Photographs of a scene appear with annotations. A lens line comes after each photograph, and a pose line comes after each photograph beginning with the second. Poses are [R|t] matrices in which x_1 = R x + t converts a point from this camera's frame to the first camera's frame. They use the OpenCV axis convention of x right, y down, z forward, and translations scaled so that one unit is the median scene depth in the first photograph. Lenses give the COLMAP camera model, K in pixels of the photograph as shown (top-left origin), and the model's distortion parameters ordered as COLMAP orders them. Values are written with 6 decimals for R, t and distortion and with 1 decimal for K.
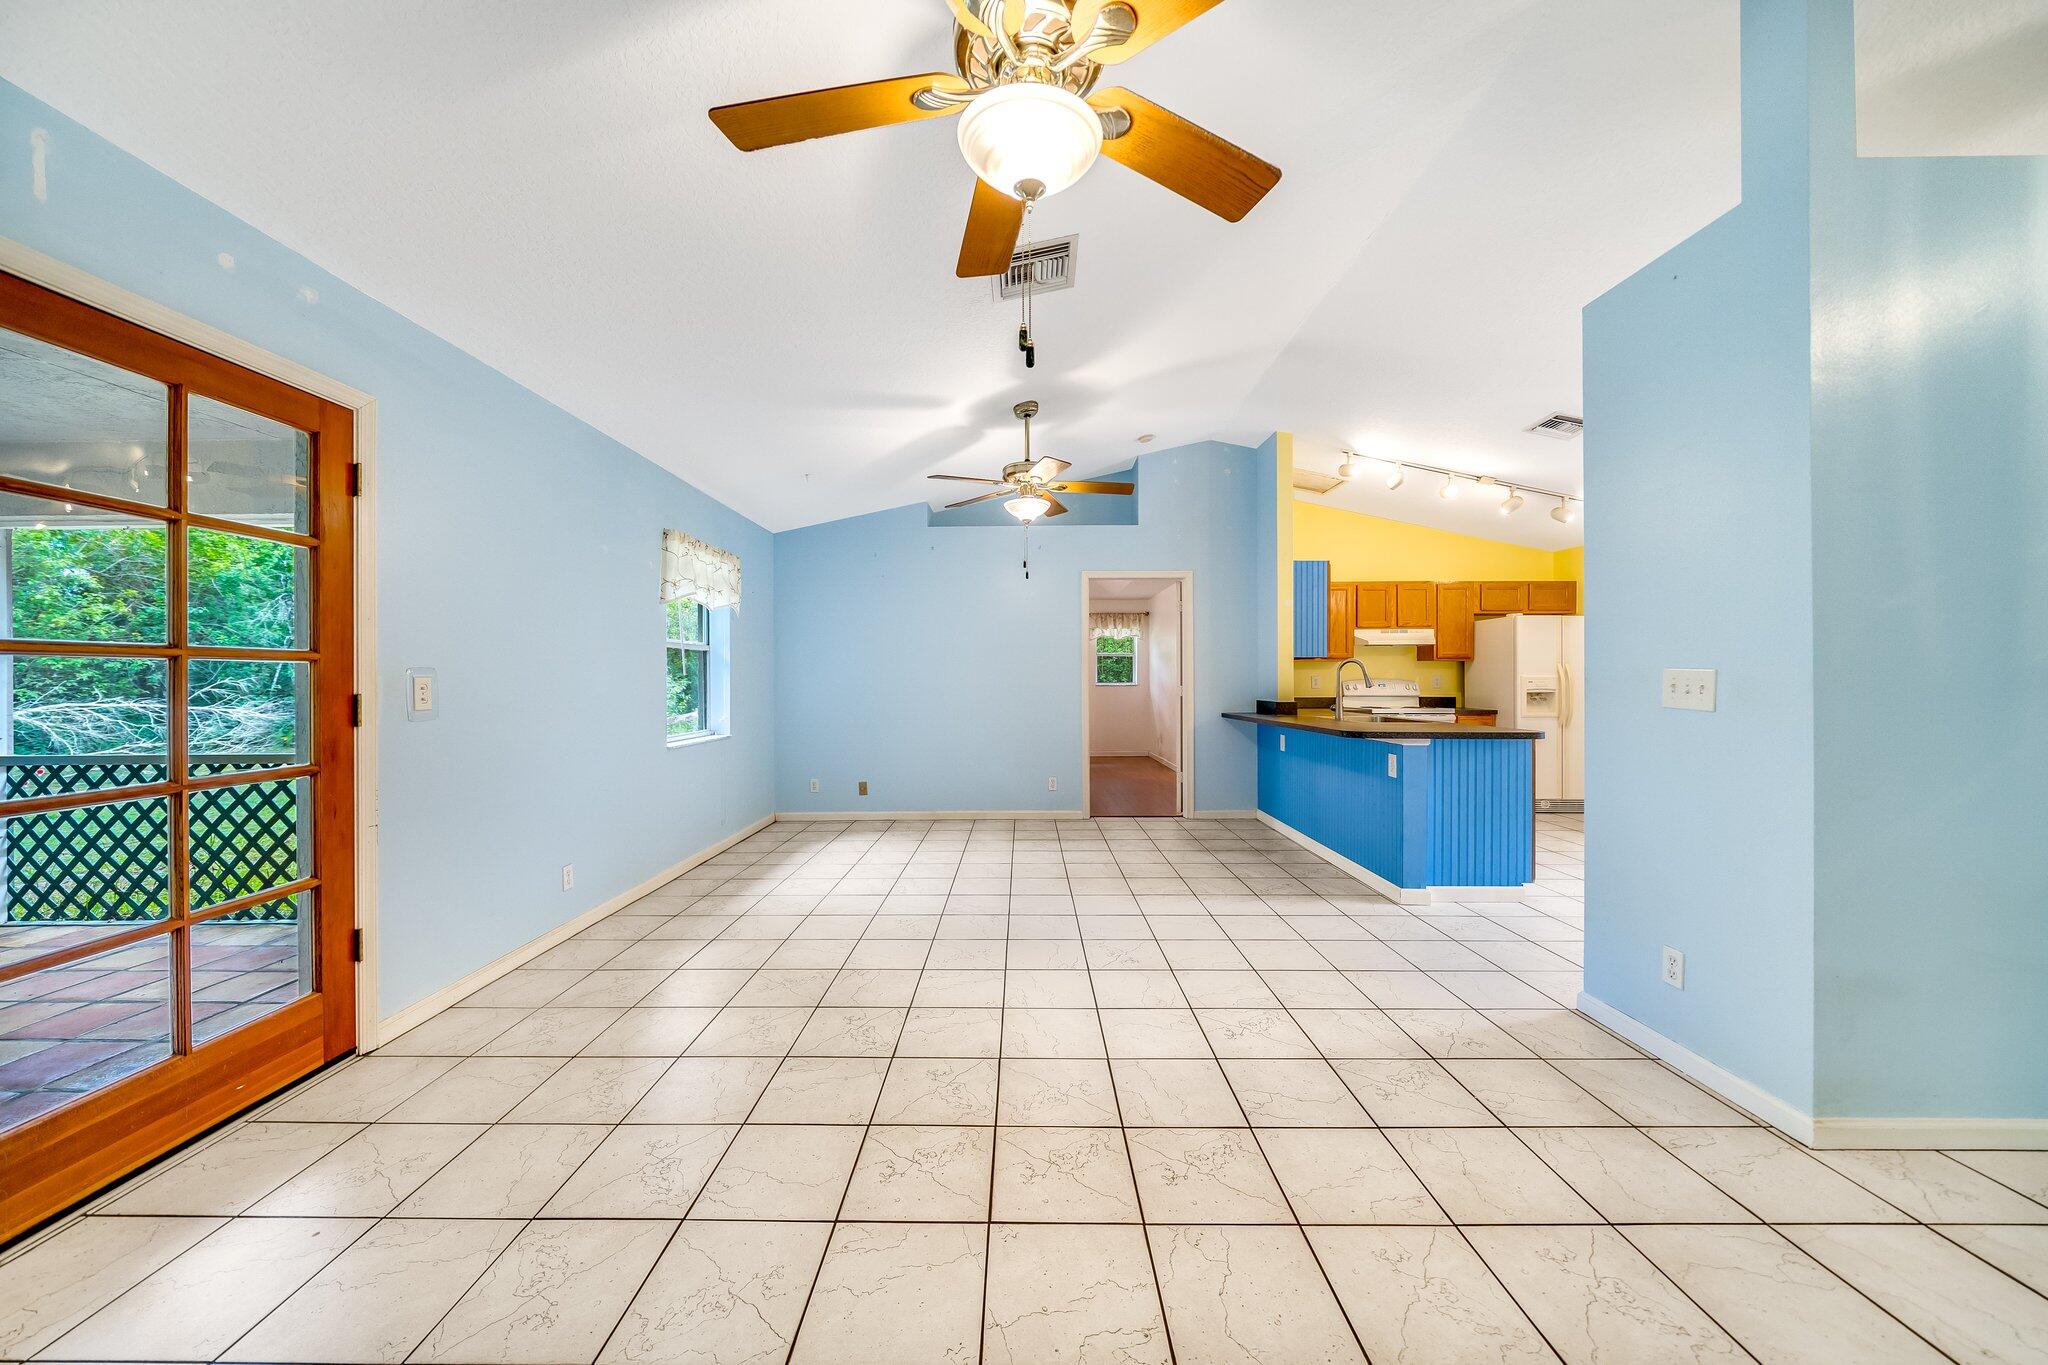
lens RADIAL K [[708.5, 0, 1012.1], [0, 708.5, 680.2], [0, 0, 1]] dist [-0.005300, 0.000016]
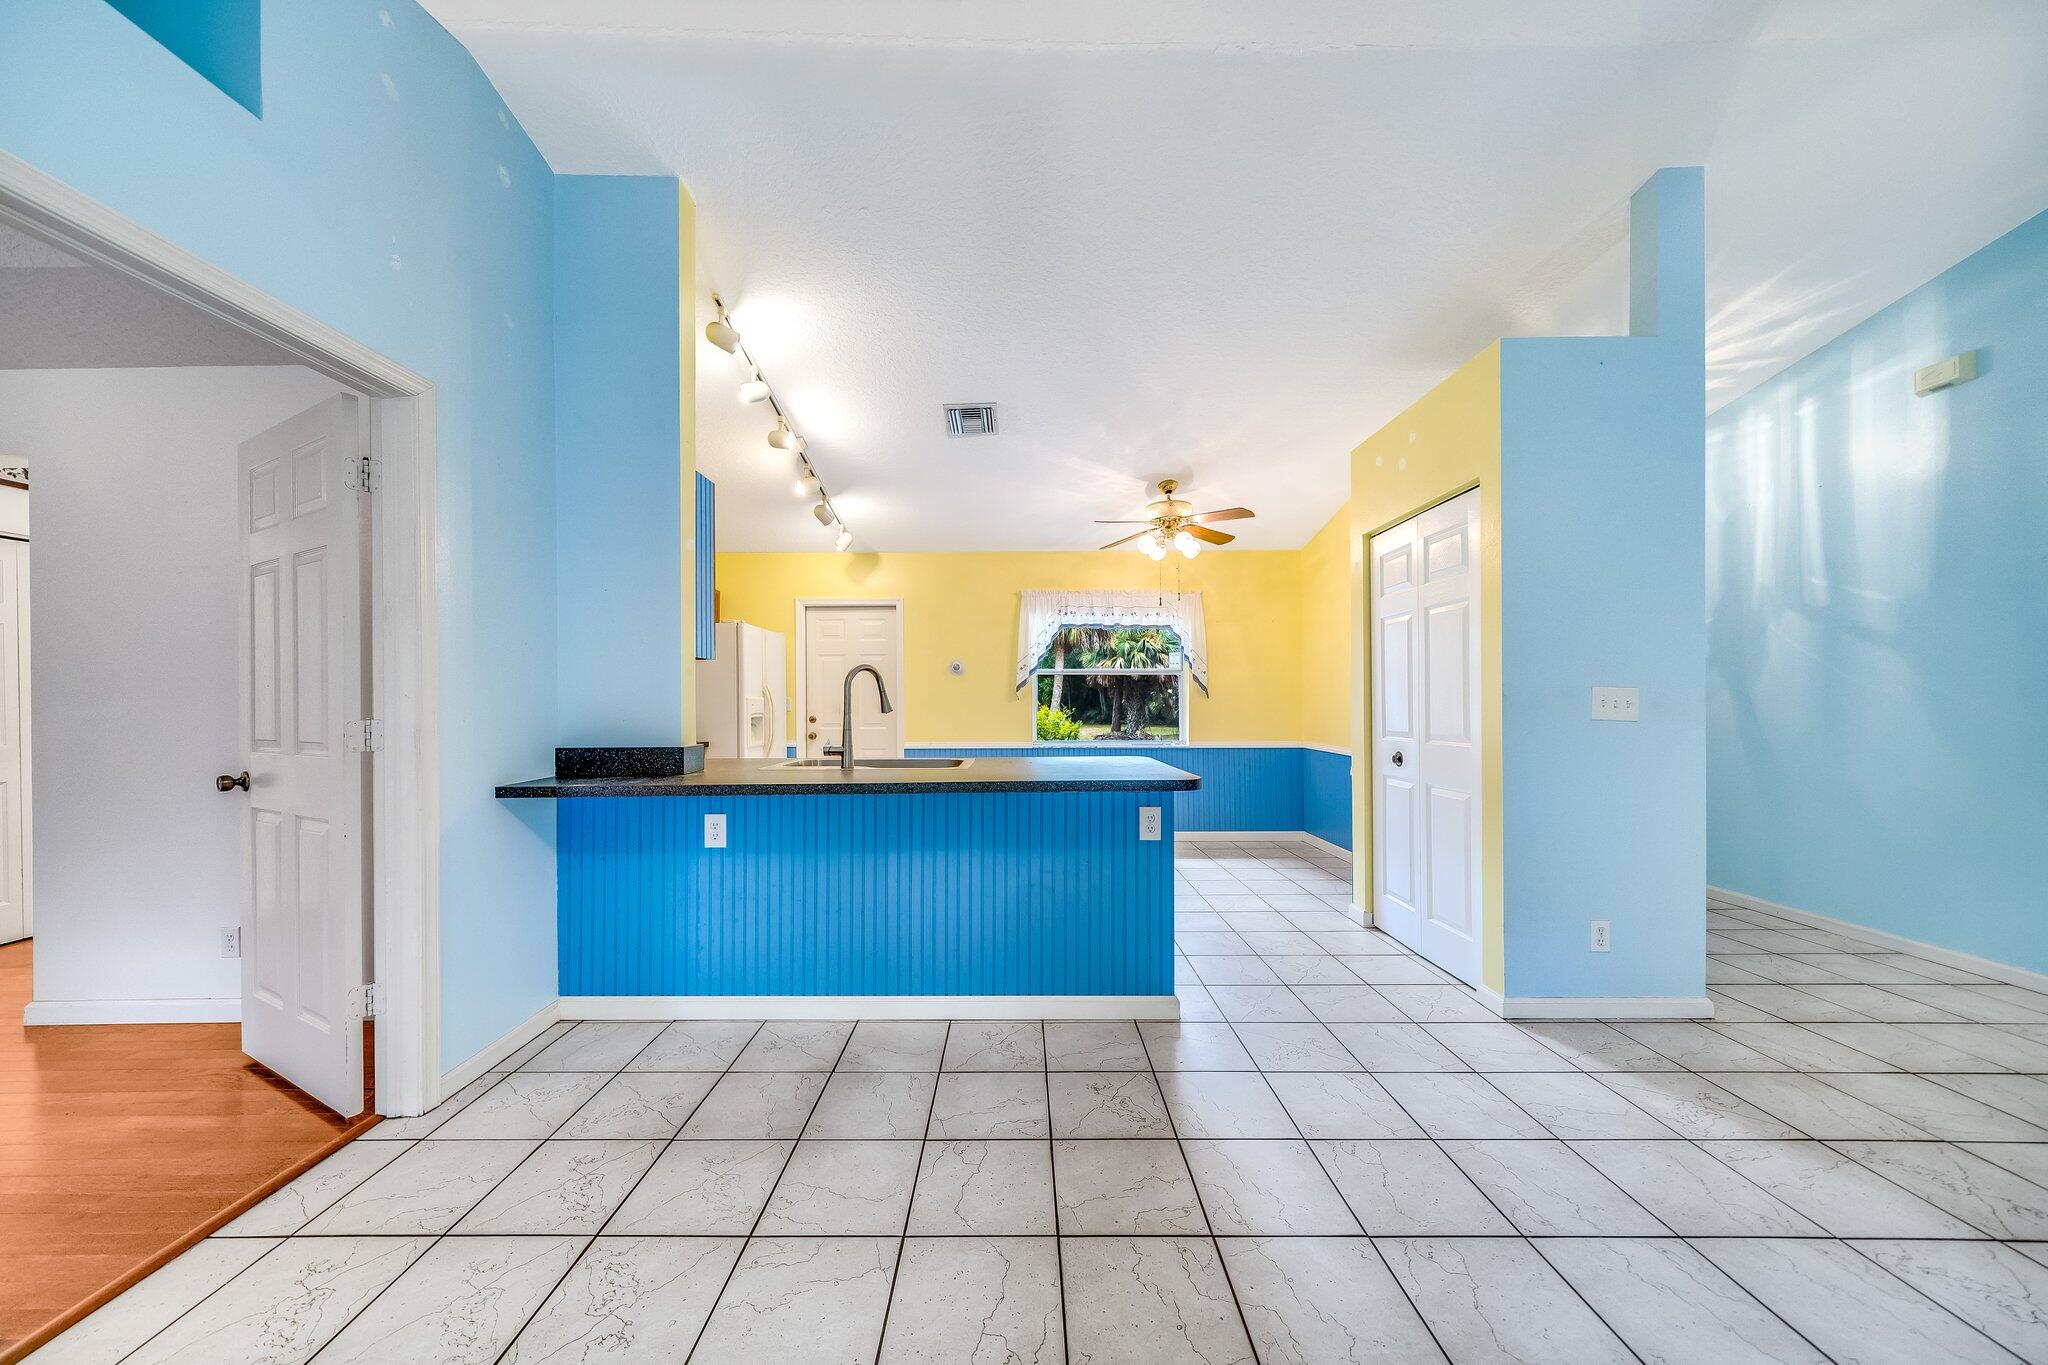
lens RADIAL K [[691.7, 0, 1021.4], [0, 691.7, 702.8], [0, 0, 1]] dist [0.000248, 0.000179]
pose [[-0.010279, 0.000263, 0.999947, -0.133209], [0.004959, 0.999988, -0.000212, 0.002712], [-0.999935, 0.004957, -0.010280, 1.147880]]
